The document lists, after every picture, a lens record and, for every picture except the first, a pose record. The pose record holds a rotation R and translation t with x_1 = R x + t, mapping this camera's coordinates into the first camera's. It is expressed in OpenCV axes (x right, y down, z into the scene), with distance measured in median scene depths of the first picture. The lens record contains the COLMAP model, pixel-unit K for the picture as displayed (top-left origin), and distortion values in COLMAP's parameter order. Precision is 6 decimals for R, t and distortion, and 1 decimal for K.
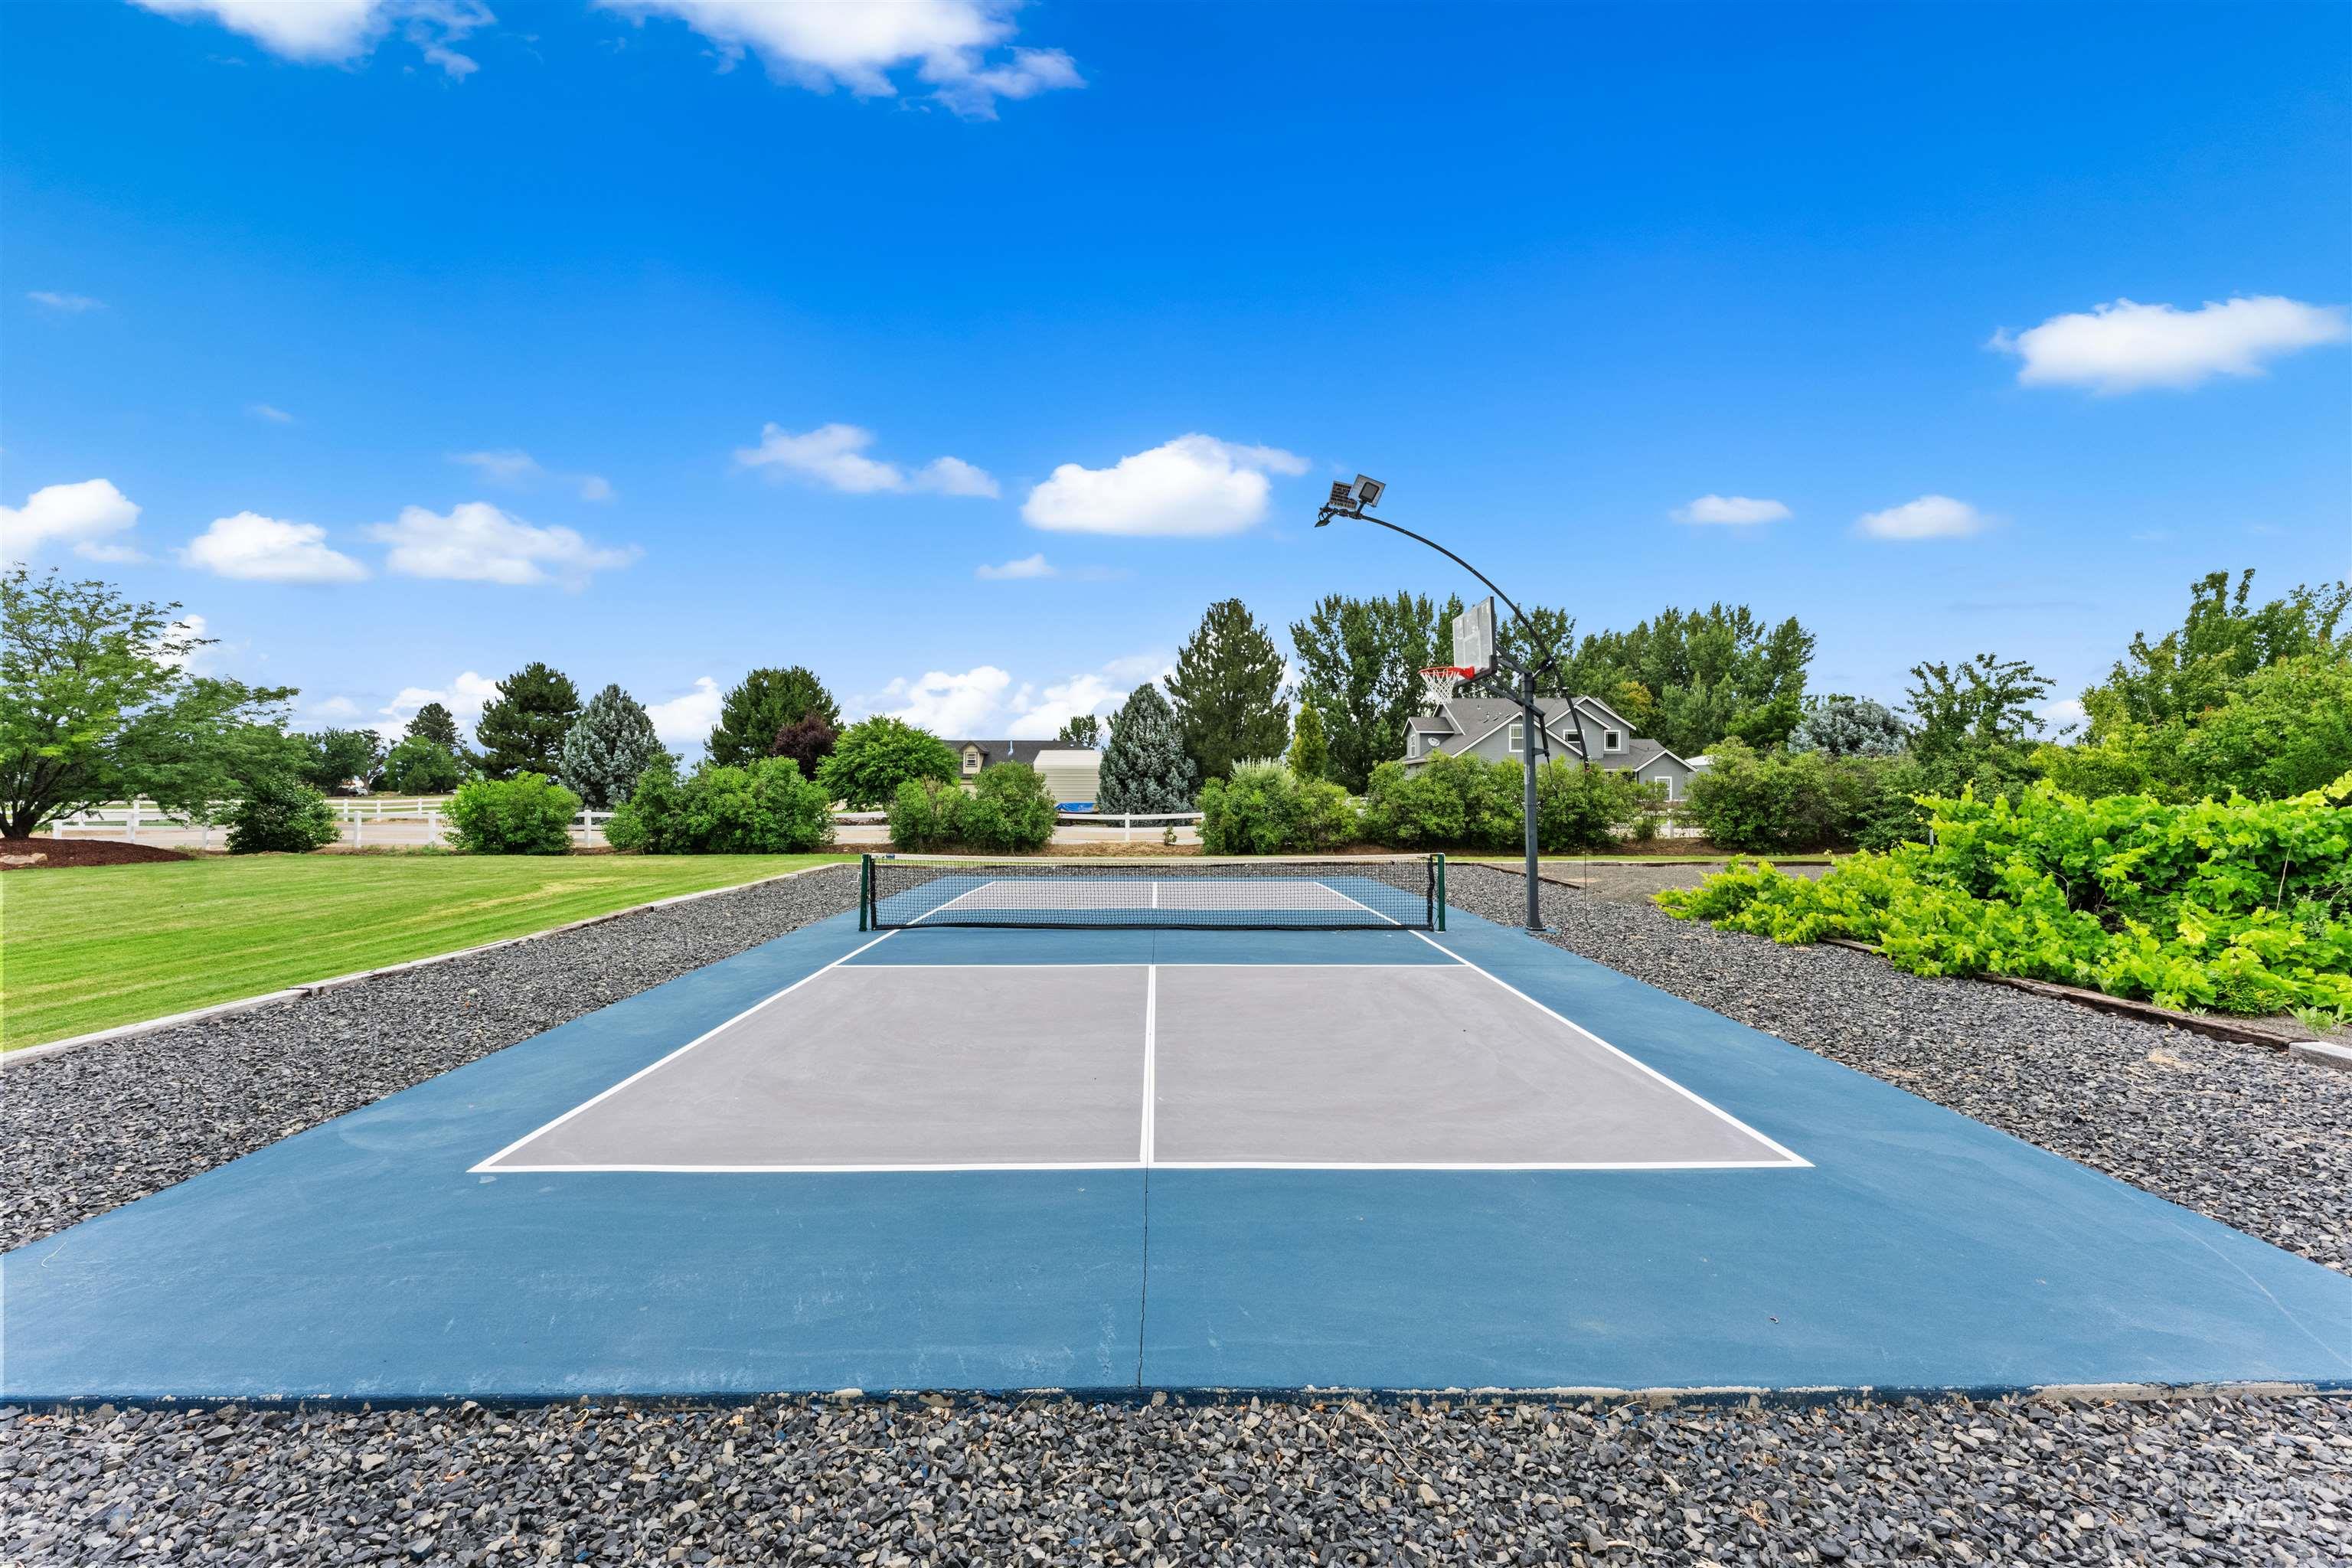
lens RADIAL K [[941.2, 0, 1174.1], [0, 941.2, 784.7], [0, 0, 1]] dist [-0.000767, -0.000574]
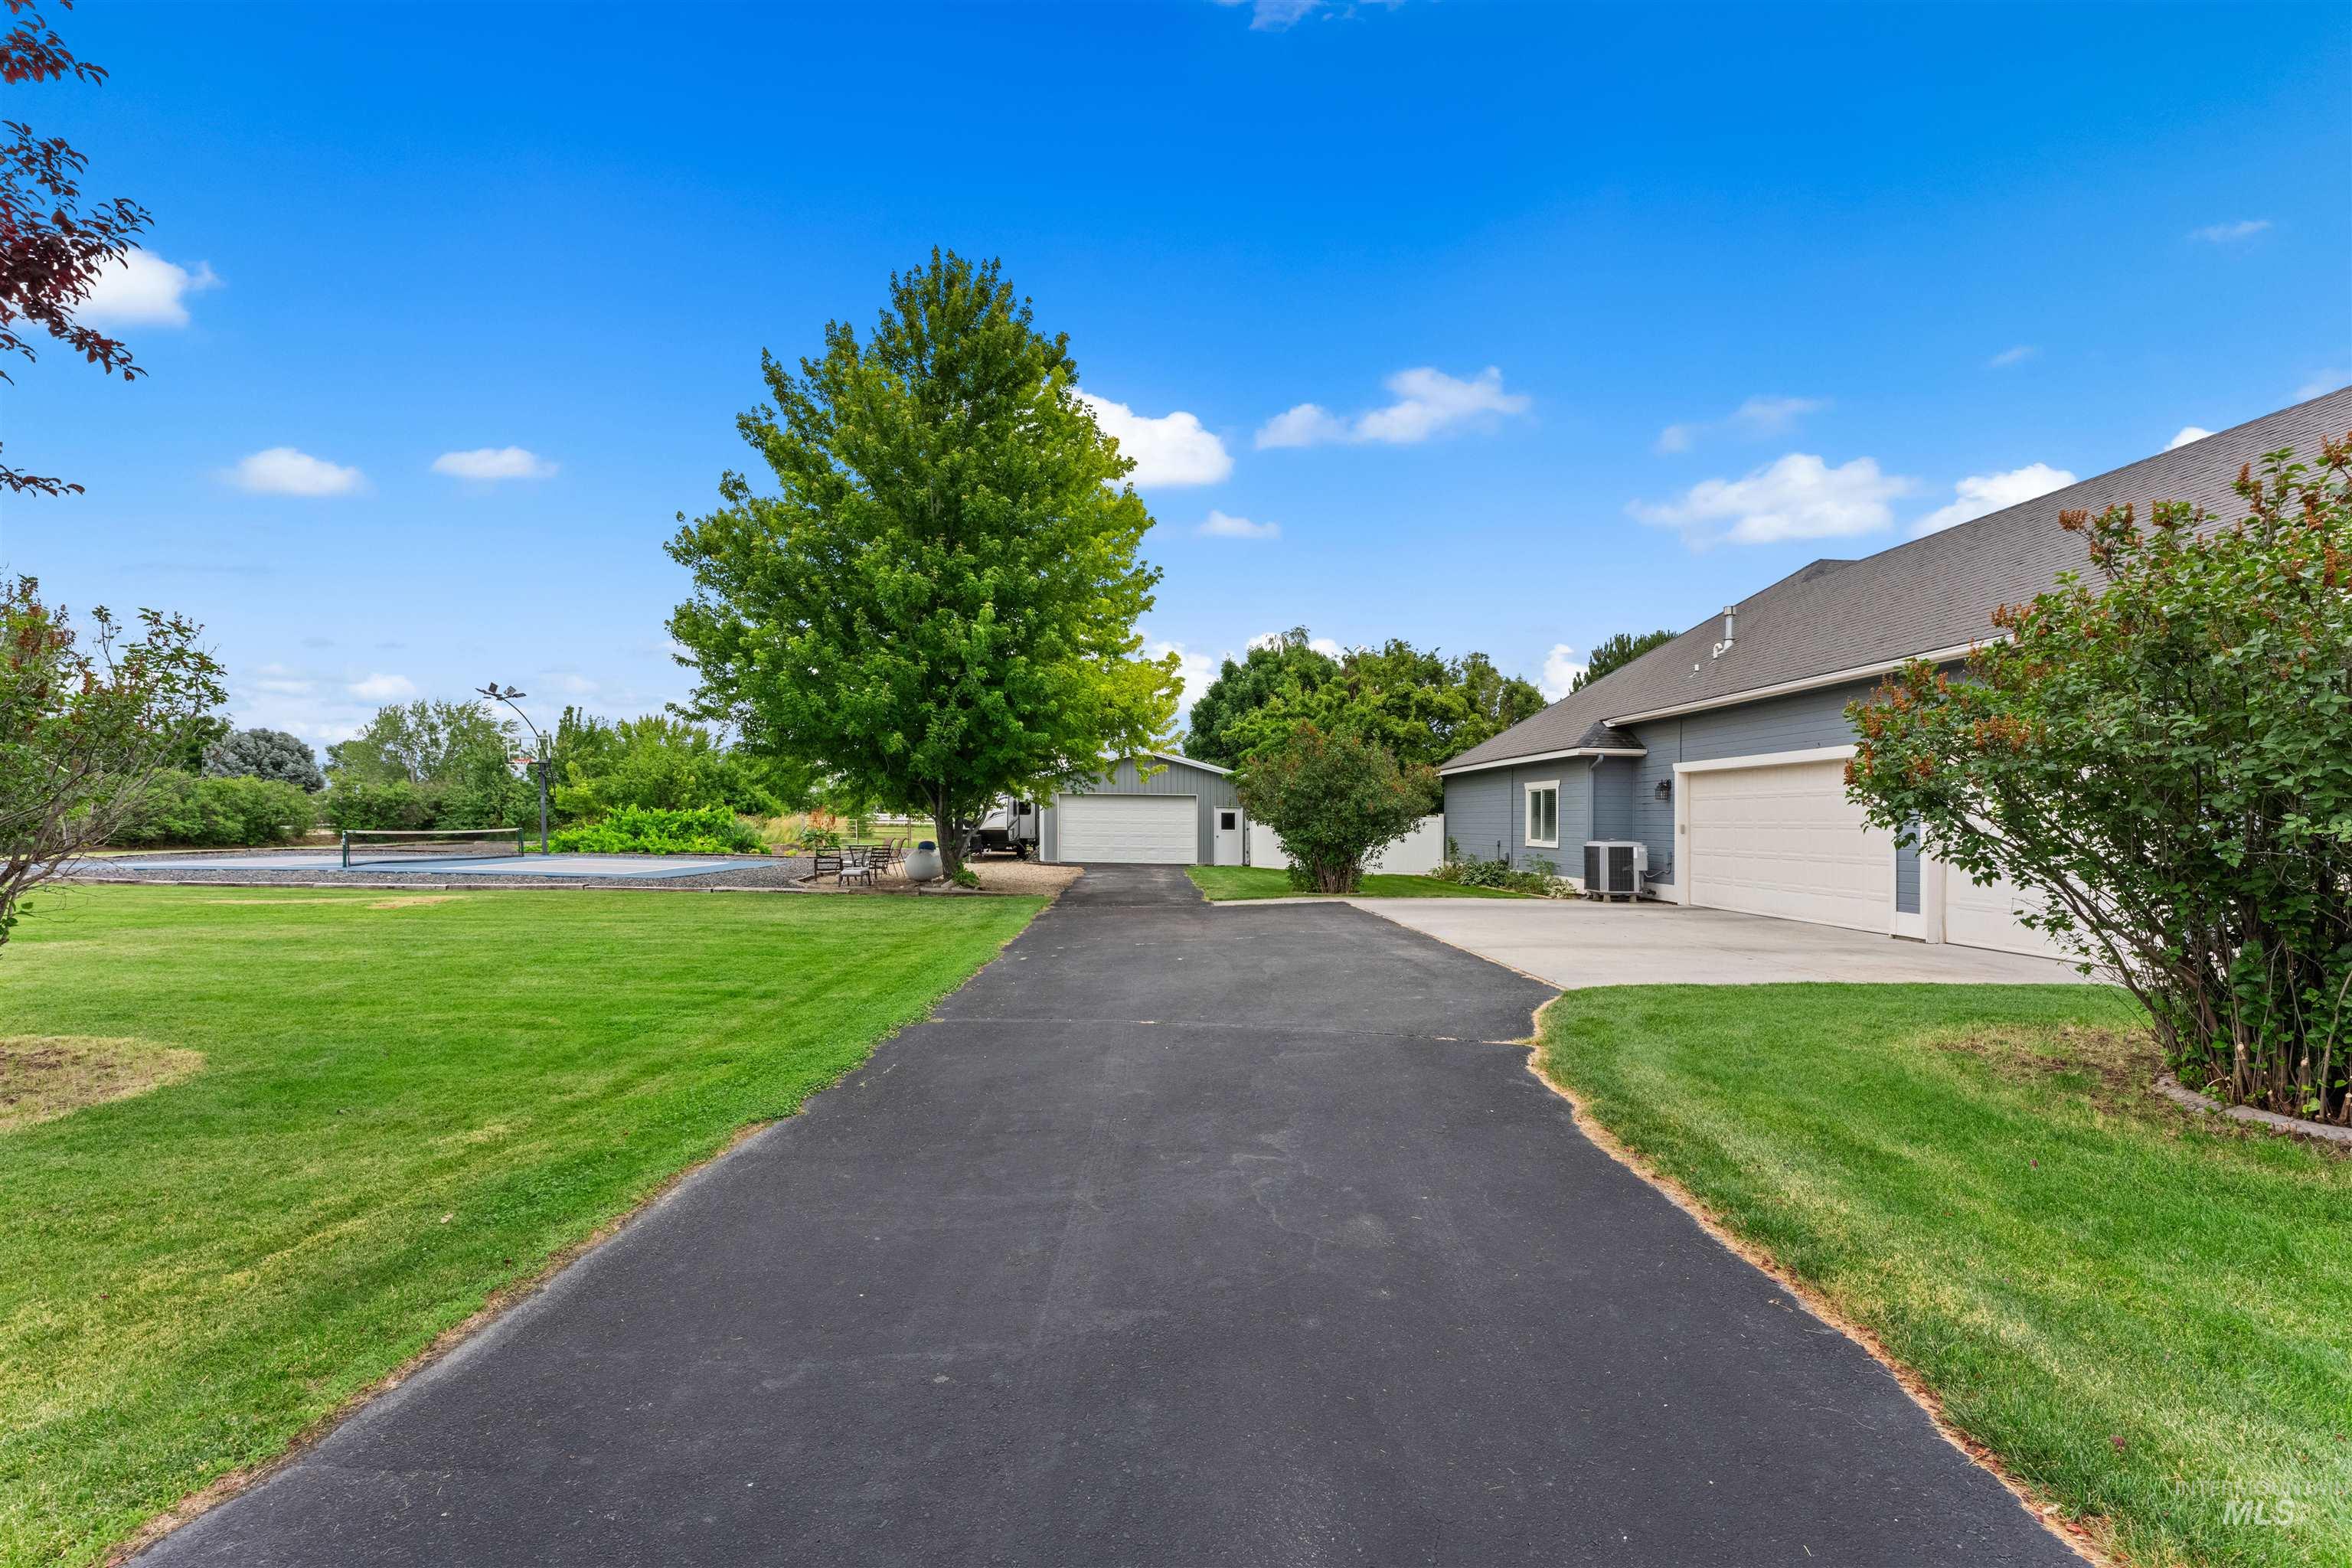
lens RADIAL K [[941.2, 0, 1135.5], [0, 941.2, 833.4], [0, 0, 1]] dist [-0.000767, -0.000574]
pose [[0.020289, -0.016477, 0.999658, -2.873016], [-0.022744, 0.999598, 0.016937, 0.002018], [-0.999535, -0.023079, 0.019906, -0.975650]]
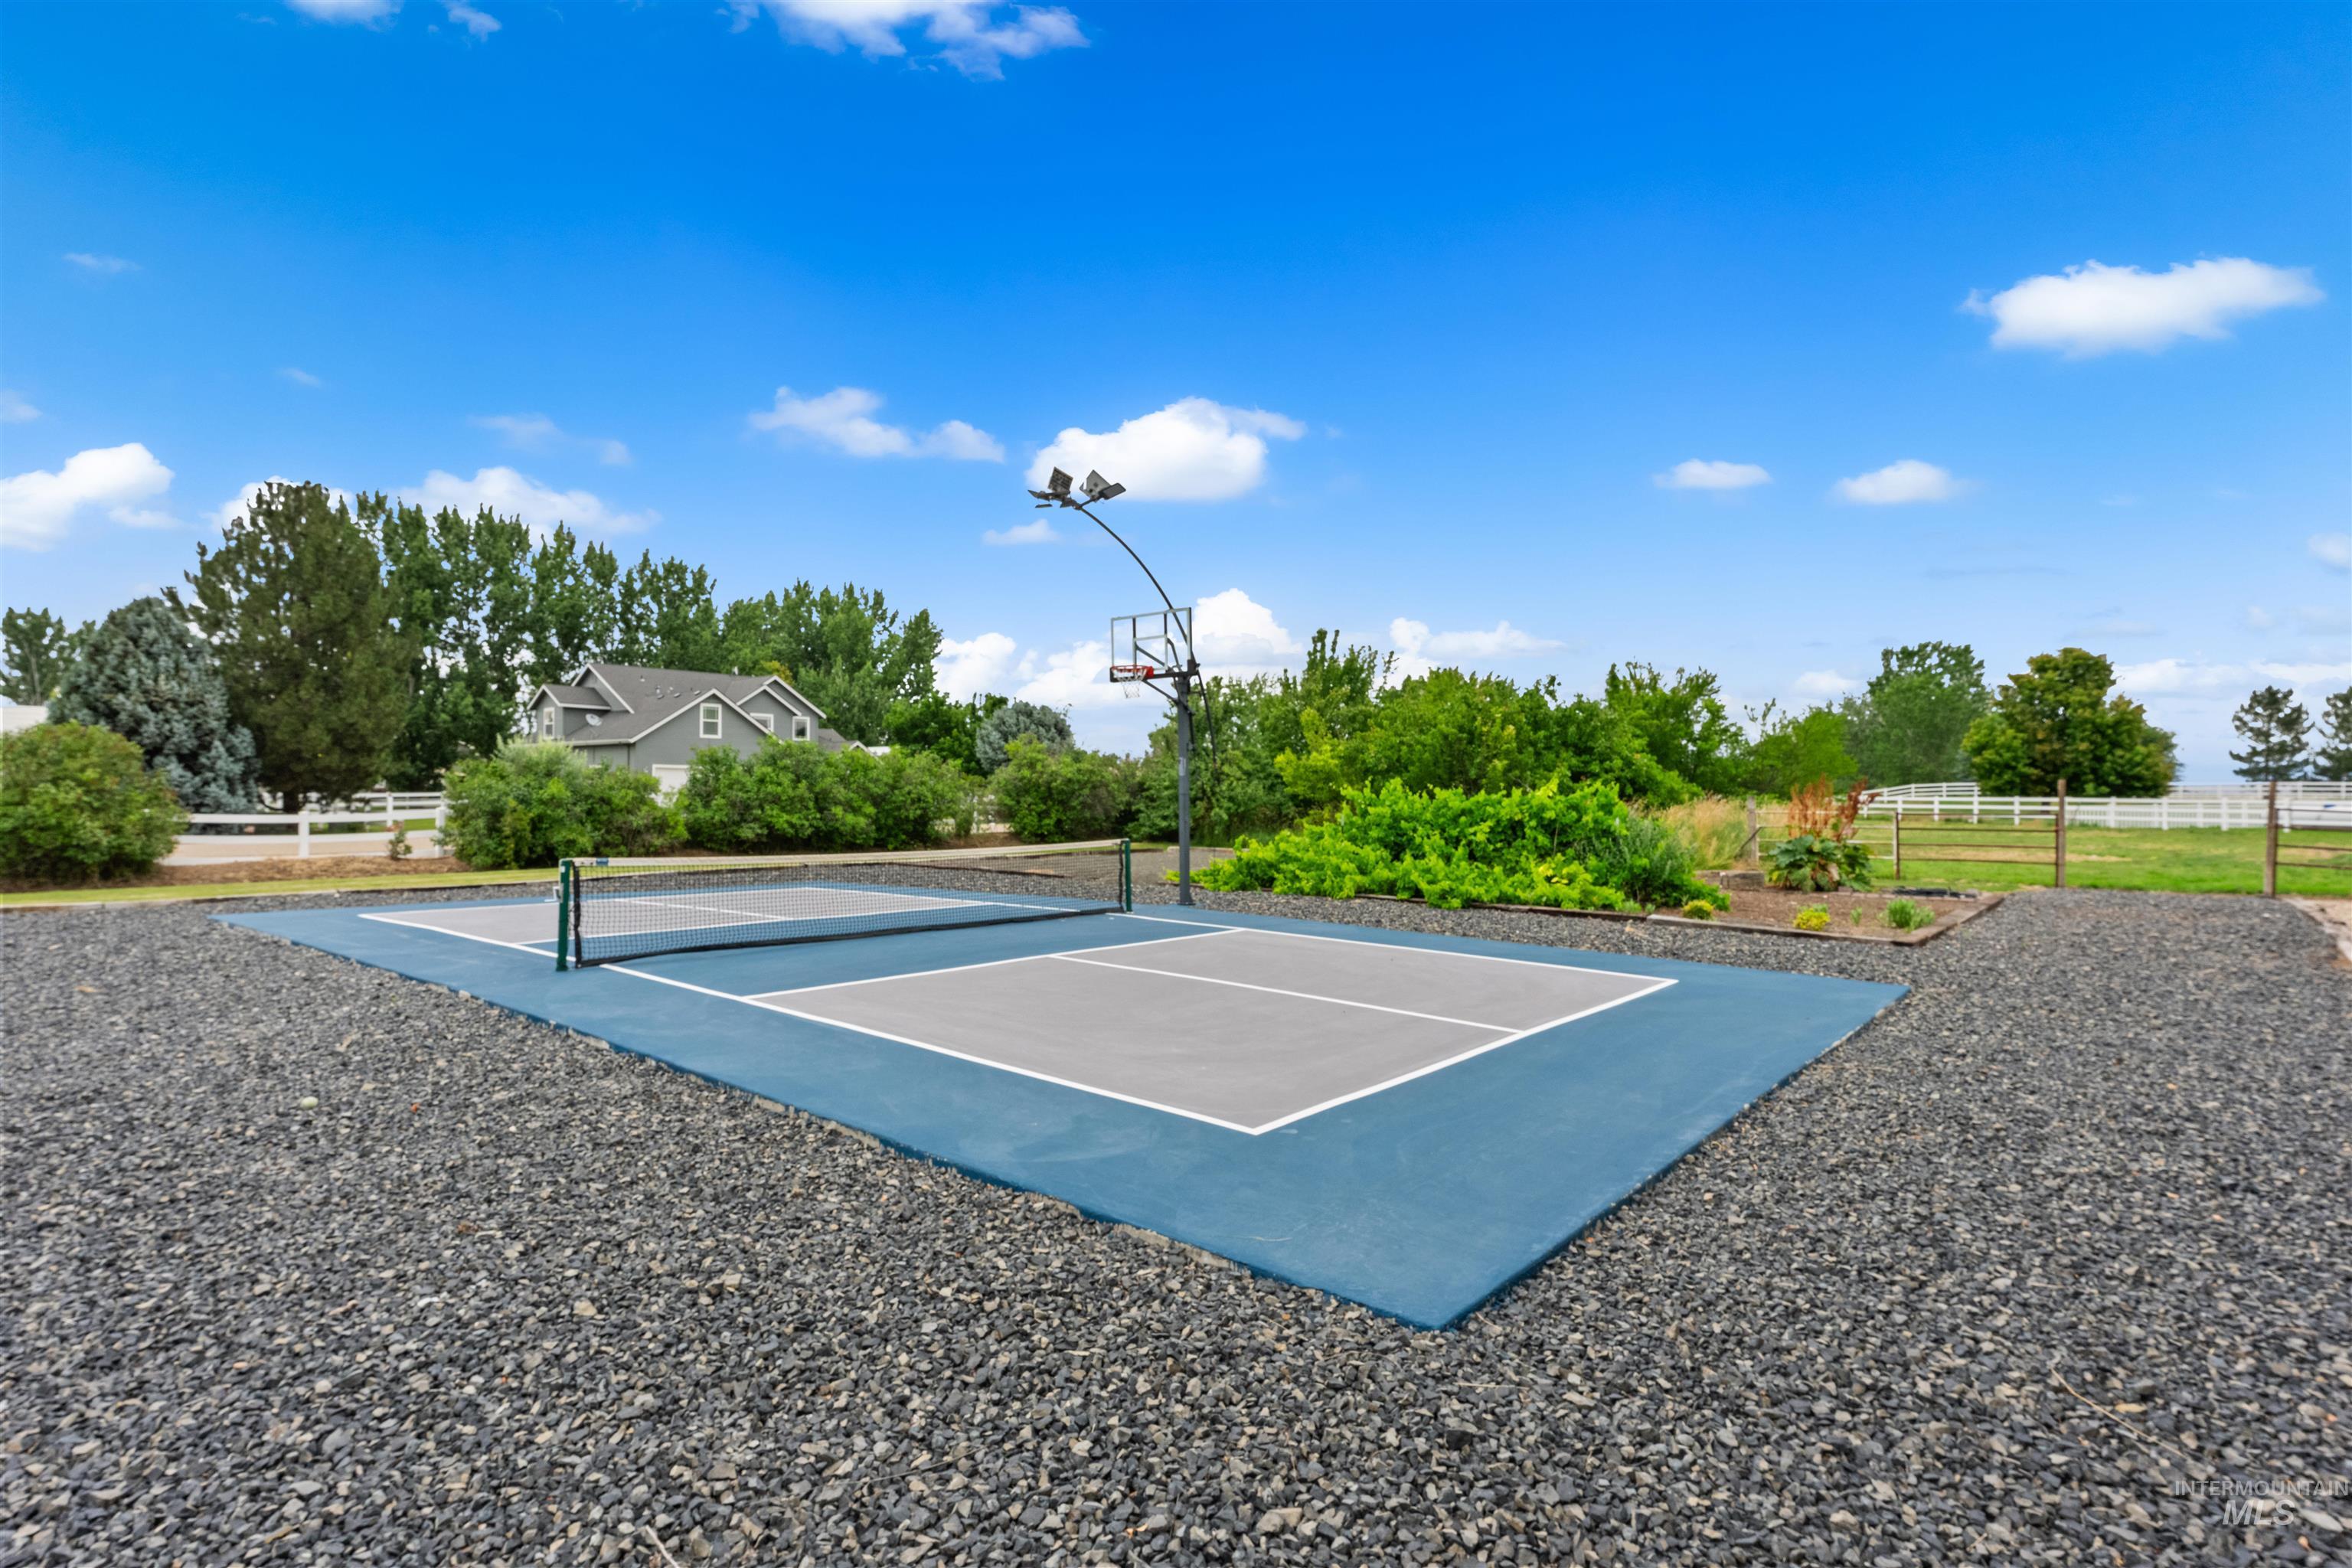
lens RADIAL K [[1162.0, 0, 1180.3], [0, 1162.0, 797.6], [0, 0, 1]] dist [0.003996, -0.000004]
pose [[0.659226, 0.002481, 0.751941, -0.815836], [-0.014218, 0.999857, 0.009166, 0.015158], [-0.751810, -0.016733, 0.659167, 0.106878]]
